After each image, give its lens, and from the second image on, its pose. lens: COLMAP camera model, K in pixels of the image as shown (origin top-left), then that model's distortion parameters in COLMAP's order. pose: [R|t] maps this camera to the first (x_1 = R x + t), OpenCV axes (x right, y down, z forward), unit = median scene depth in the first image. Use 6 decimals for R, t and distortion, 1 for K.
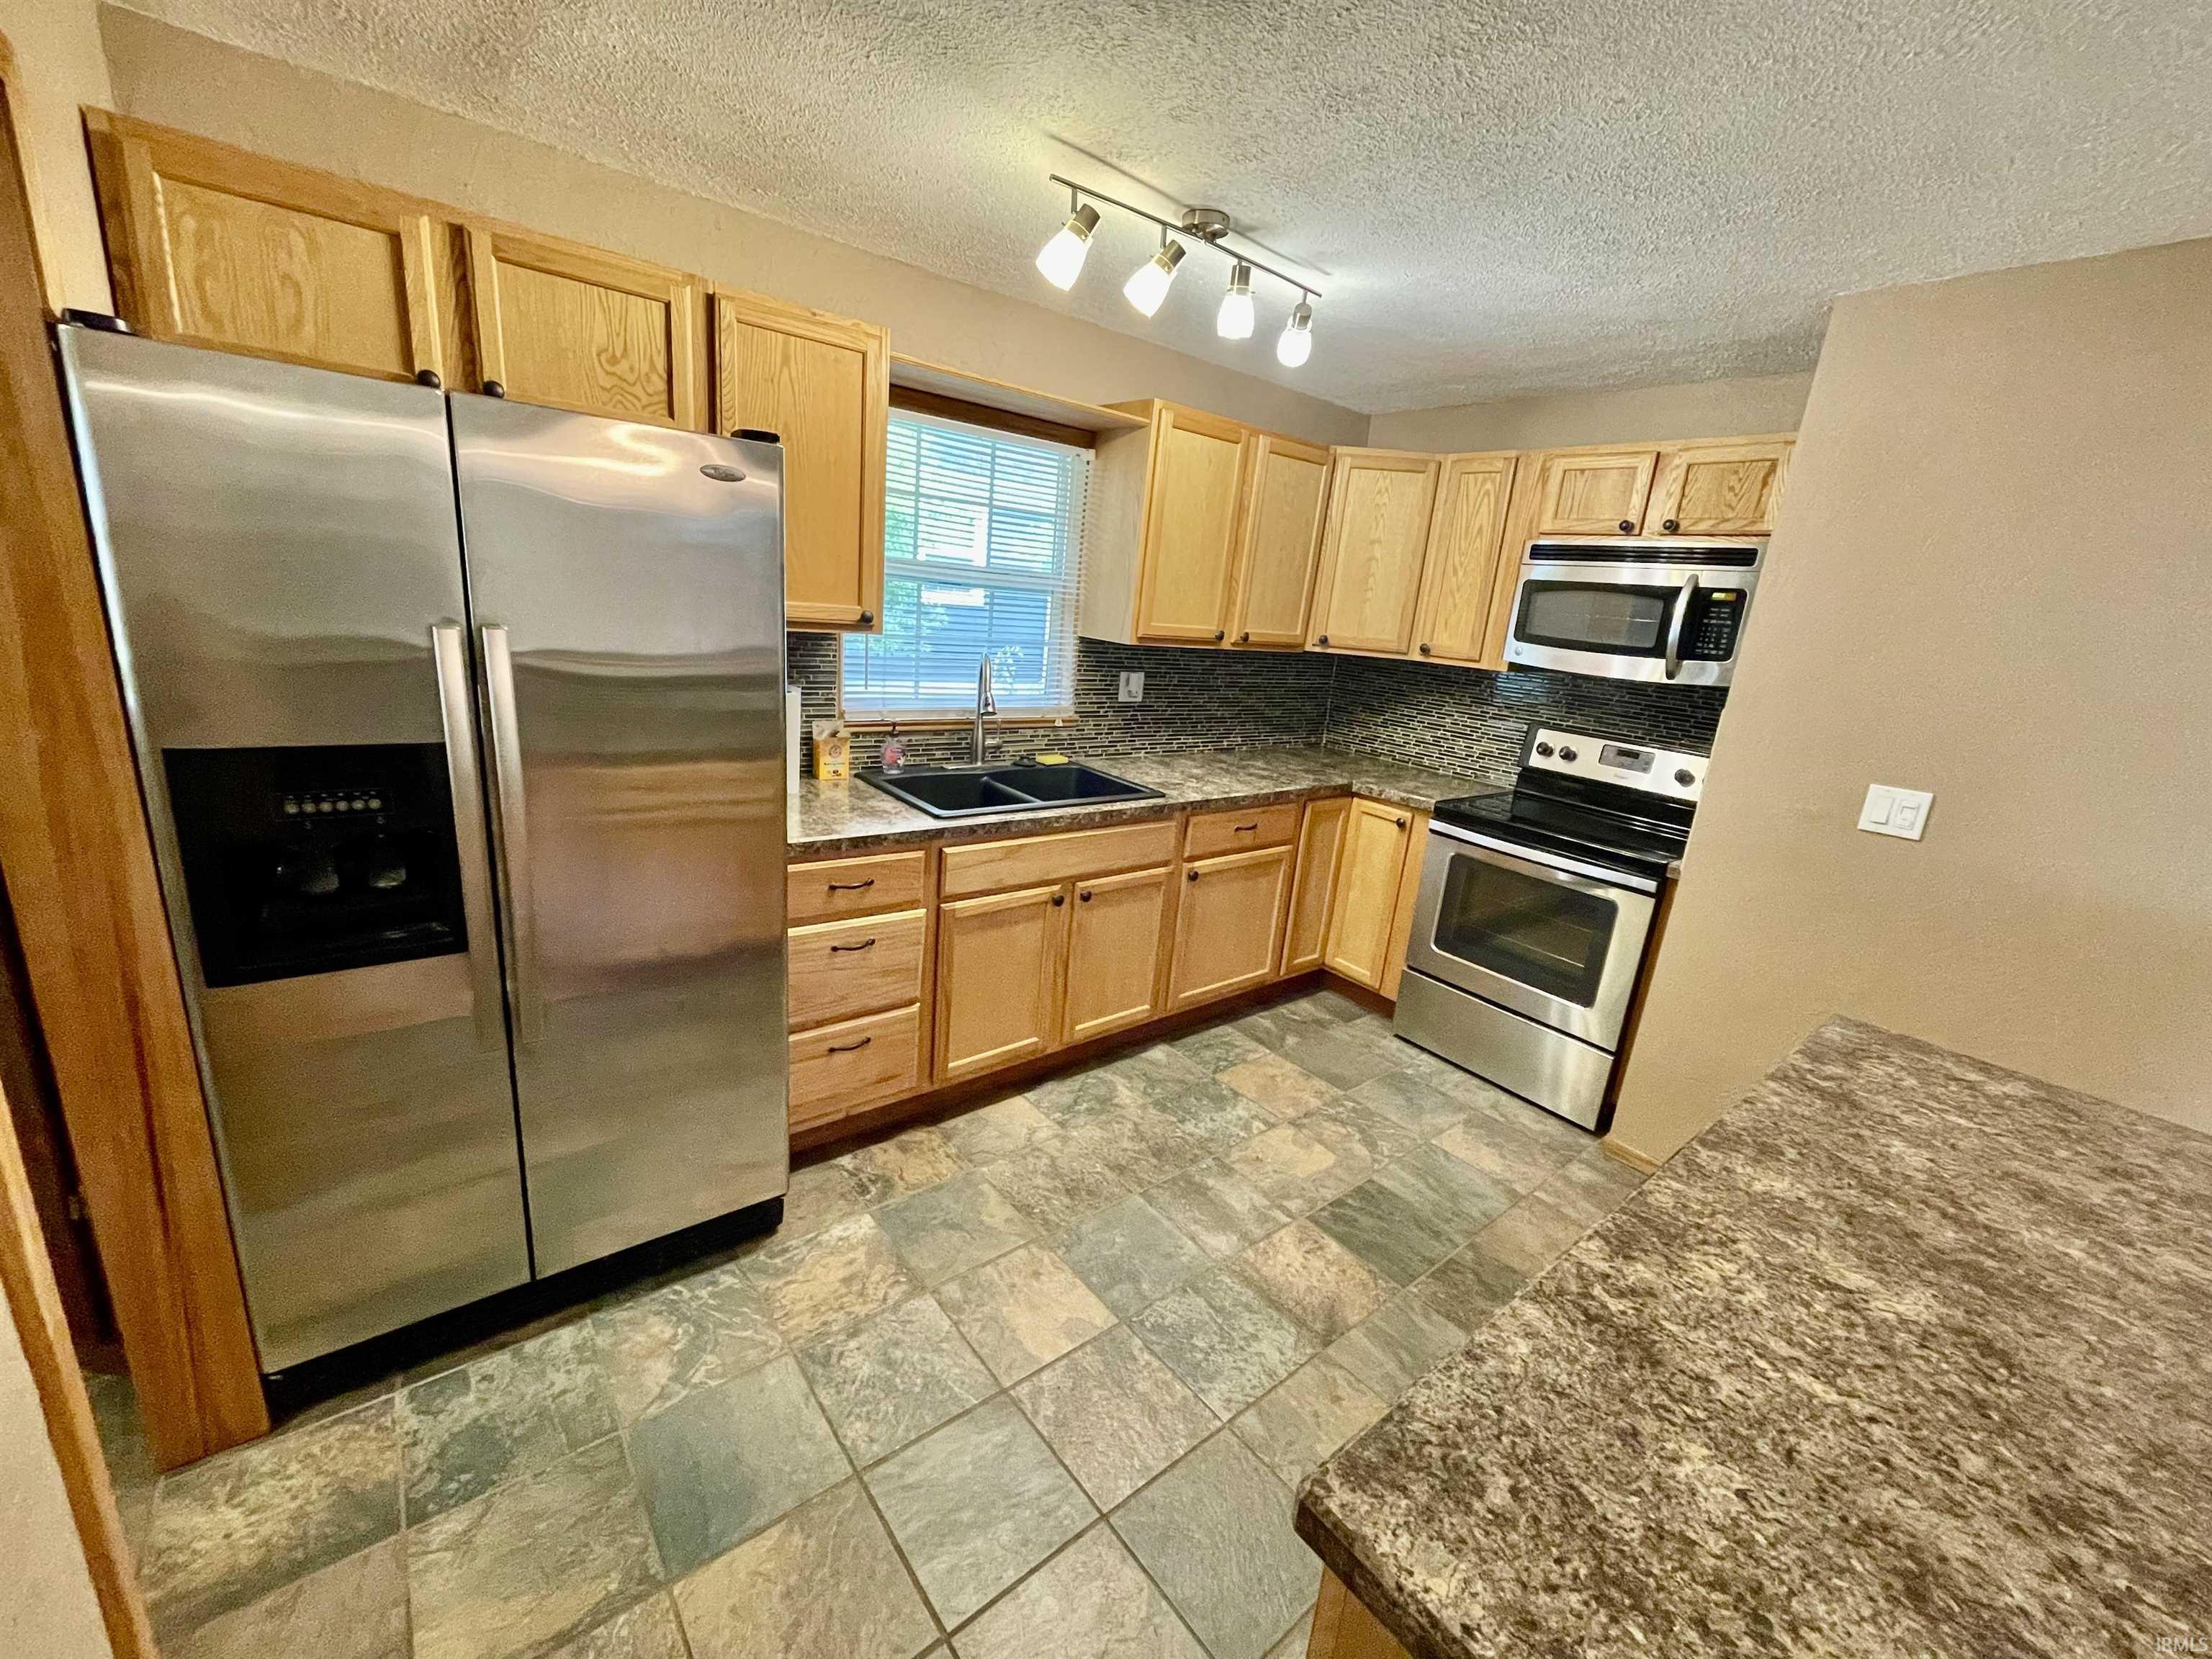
lens RADIAL K [[895.5, 0, 1112.2], [0, 895.5, 832.2], [0, 0, 1]] dist [0.019087, 0.000590]
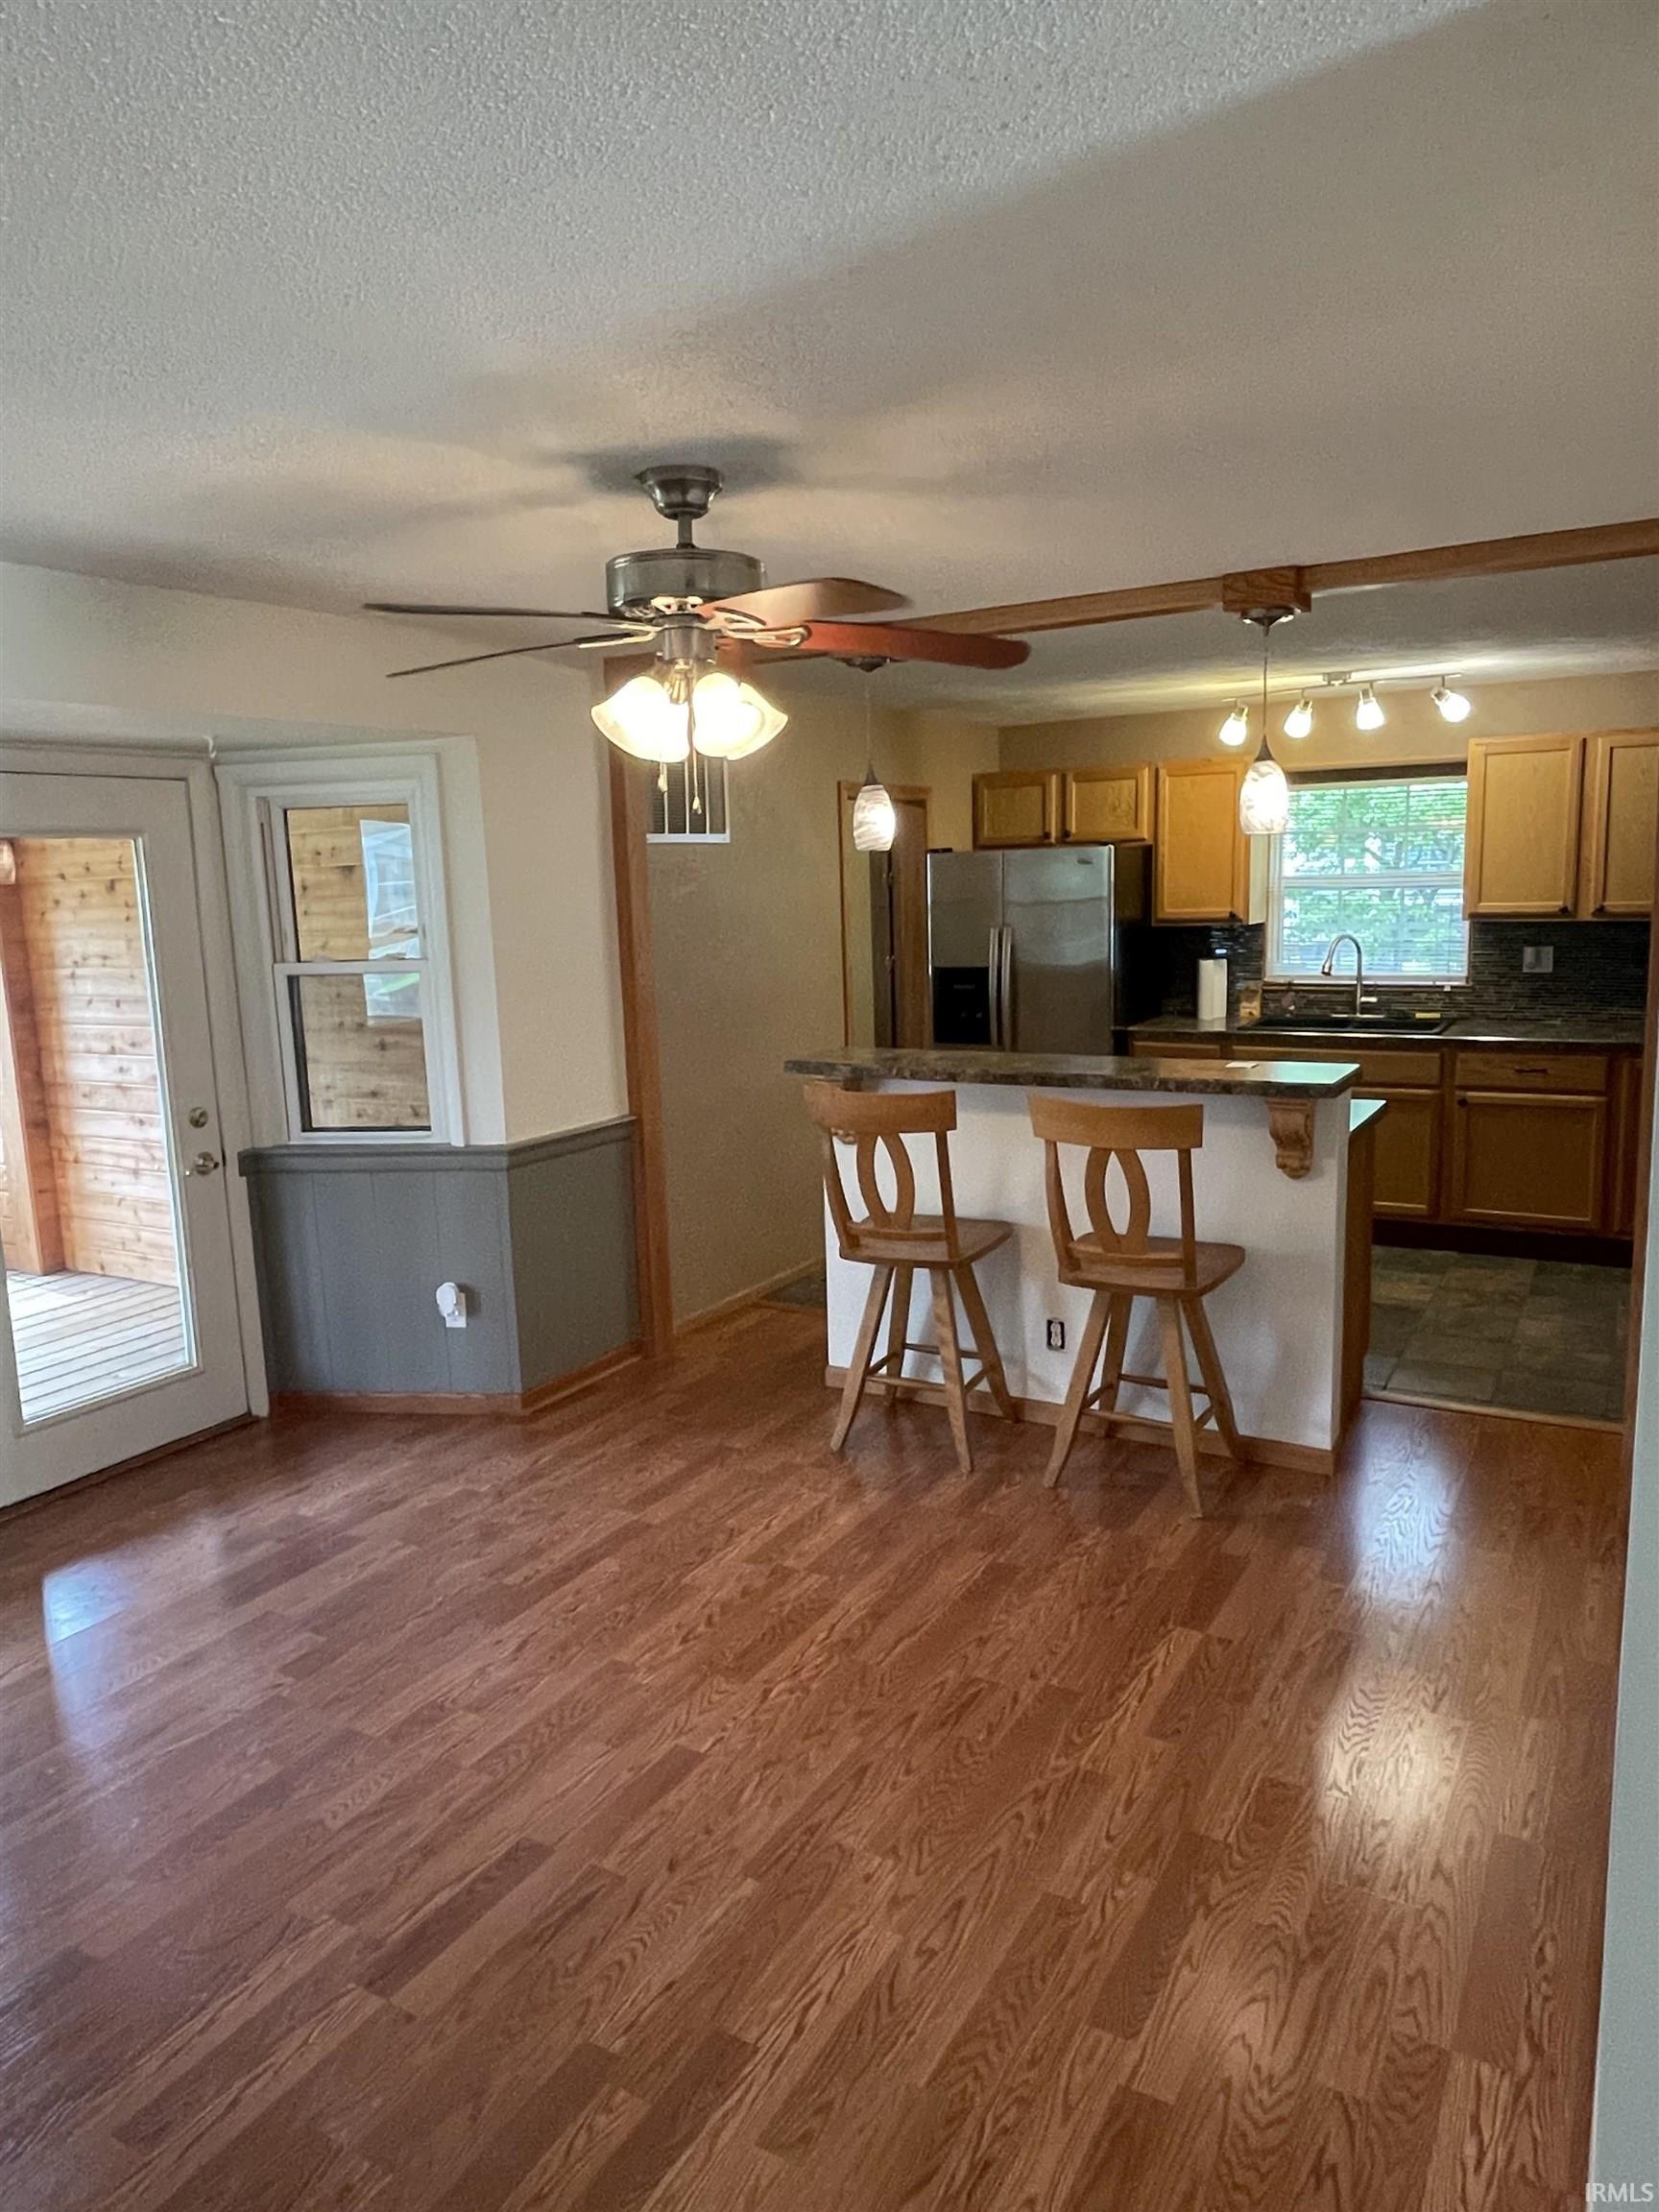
lens RADIAL K [[1451.1, 0, 831.3], [0, 1451.1, 1109.5], [0, 0, 1]] dist [0.000600, -0.000292]
pose [[0.349665, 0.047573, -0.935666, 1.562062], [-0.186153, 0.982325, -0.019621, 0.245233], [0.918195, 0.181038, 0.352340, -0.464232]]
